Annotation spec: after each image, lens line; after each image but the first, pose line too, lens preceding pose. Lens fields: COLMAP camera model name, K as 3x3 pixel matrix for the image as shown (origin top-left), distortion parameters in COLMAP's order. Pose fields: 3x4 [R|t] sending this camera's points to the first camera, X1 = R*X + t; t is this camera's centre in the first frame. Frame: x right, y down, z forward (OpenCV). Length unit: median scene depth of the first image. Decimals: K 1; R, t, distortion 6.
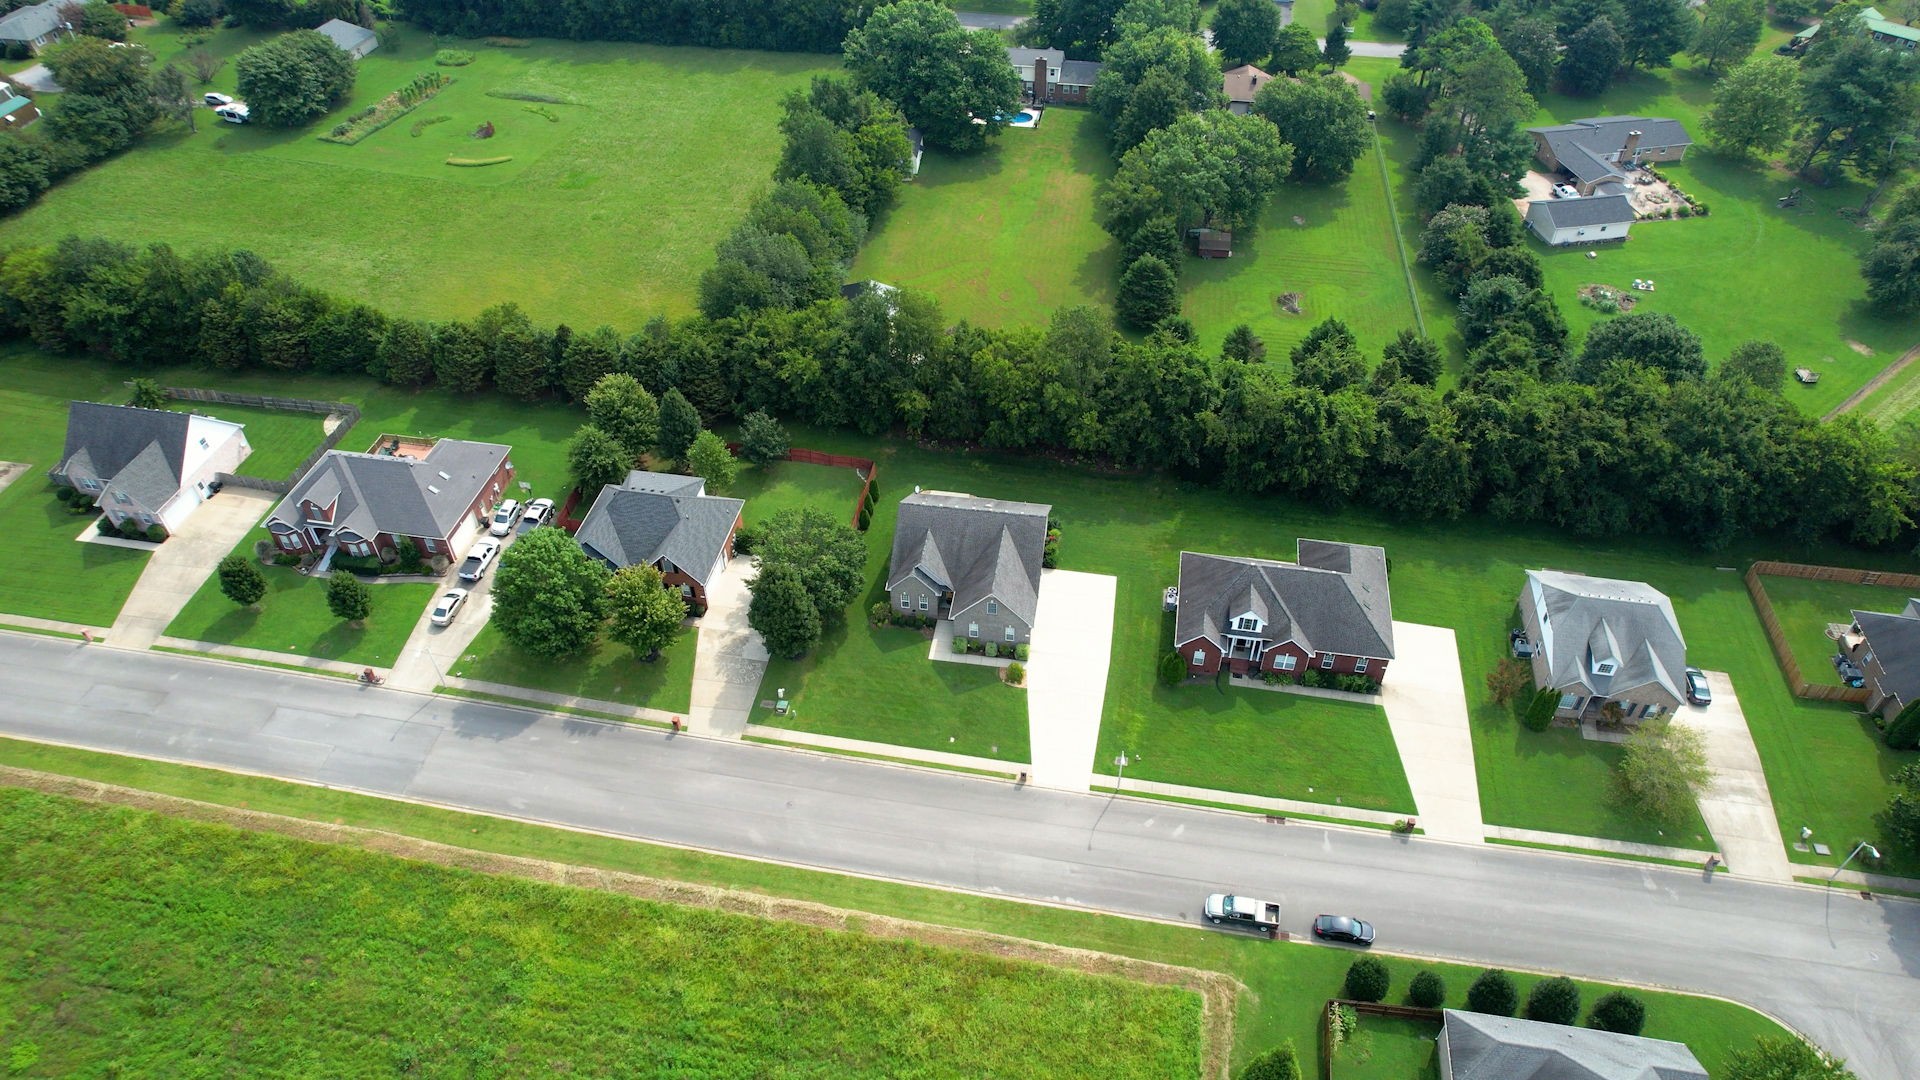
lens RADIAL K [[1231.9, 0, 975.0], [0, 1231.9, 540.1], [0, 0, 1]] dist [-0.068783, 0.074231]
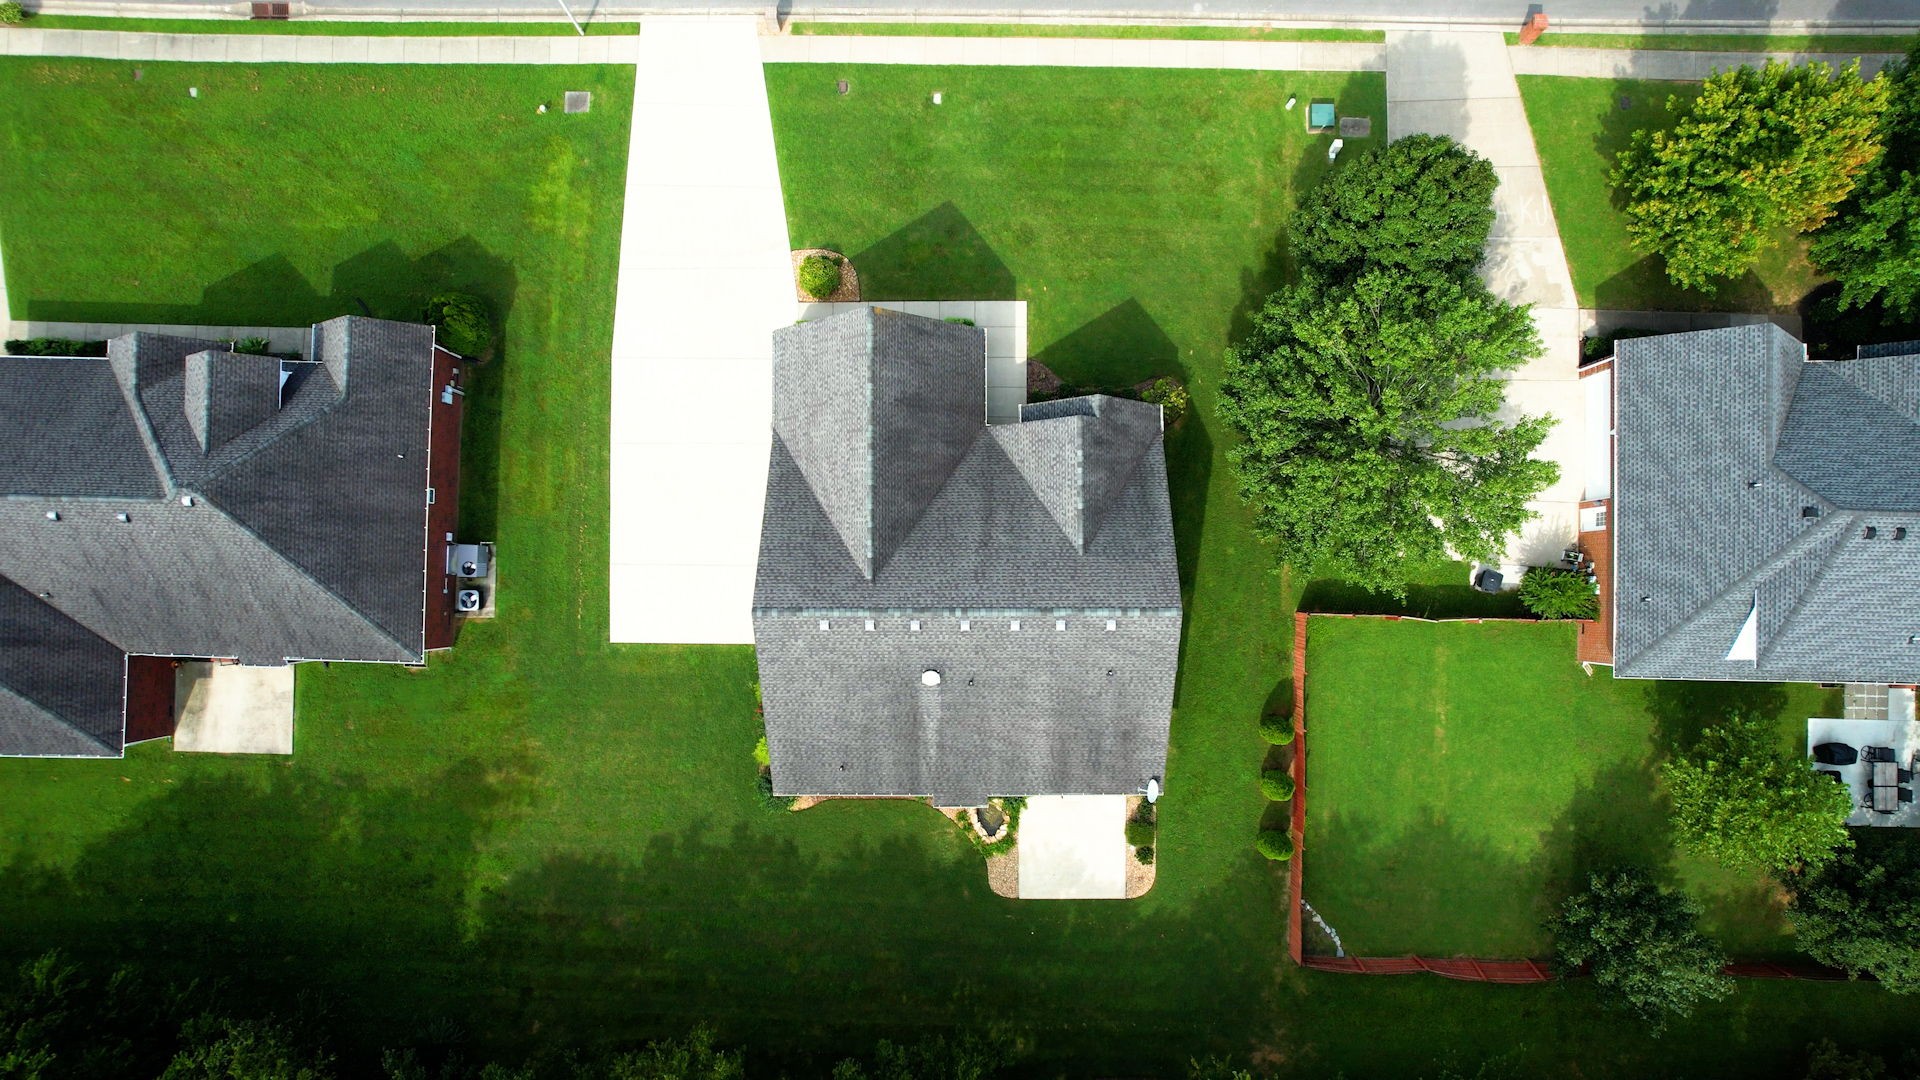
lens RADIAL K [[1231.9, 0, 975.0], [0, 1231.9, 540.1], [0, 0, 1]] dist [-0.068783, 0.074231]
pose [[-0.989156, 0.146869, -0.000320, -0.007327], [-0.096678, -0.649484, 0.754204, -0.280409], [0.110561, 0.746056, 0.656640, 0.773596]]
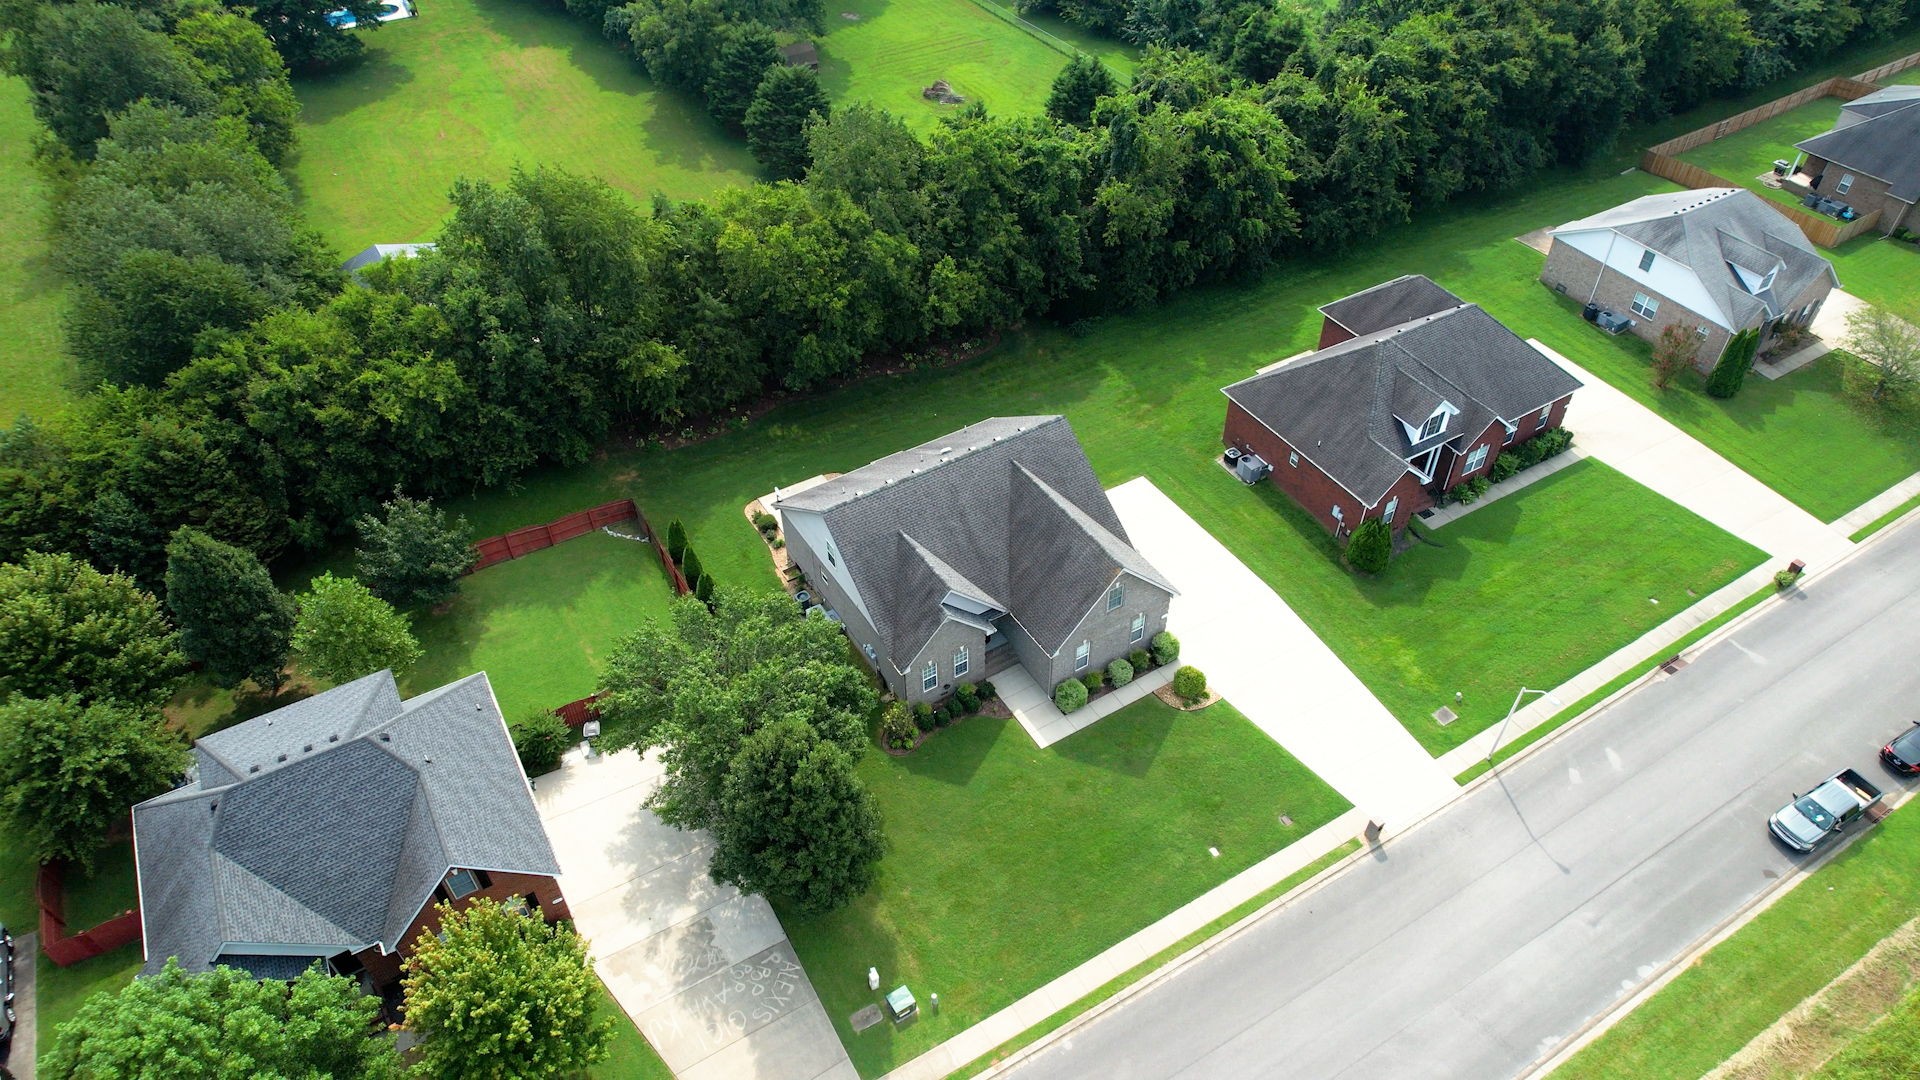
lens RADIAL K [[1252.7, 0, 974.0], [0, 1252.7, 510.7], [0, 0, 1]] dist [-0.028279, 0.000890]
pose [[0.760744, -0.430082, 0.486105, -0.269188], [0.440041, 0.892301, 0.100808, -0.056824], [-0.477108, 0.137217, 0.868067, 0.543441]]
